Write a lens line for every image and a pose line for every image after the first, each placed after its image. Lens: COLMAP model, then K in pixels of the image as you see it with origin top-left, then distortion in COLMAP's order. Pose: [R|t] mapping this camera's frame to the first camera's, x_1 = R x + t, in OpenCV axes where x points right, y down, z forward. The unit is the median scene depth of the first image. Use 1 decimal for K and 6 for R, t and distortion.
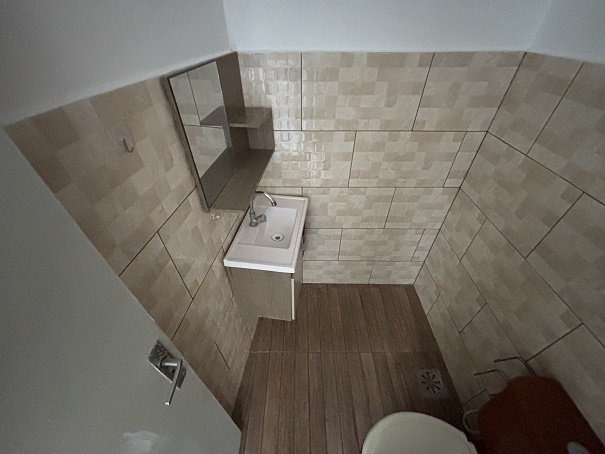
lens RADIAL K [[243.7, 0, 302.5], [0, 243.7, 227.0], [0, 0, 1]] dist [0.000325, -0.000404]
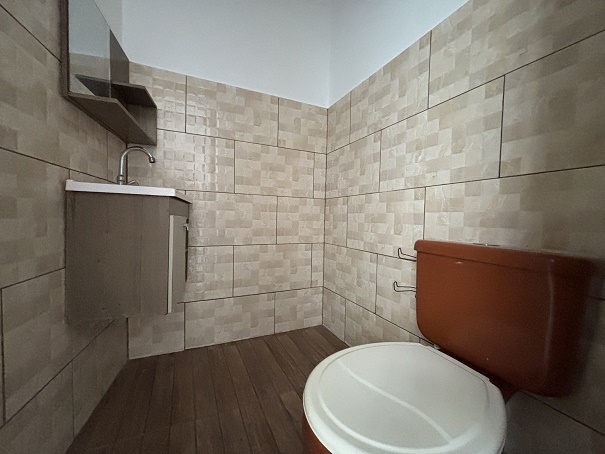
lens RADIAL K [[241.3, 0, 302.5], [0, 241.3, 227.0], [0, 0, 1]] dist [0.001911, 0.000010]
pose [[0.901781, 0.005339, 0.432161, 0.001135], [0.261630, 0.789153, -0.555687, 0.592944], [-0.344008, 0.614174, 0.710246, 0.232336]]
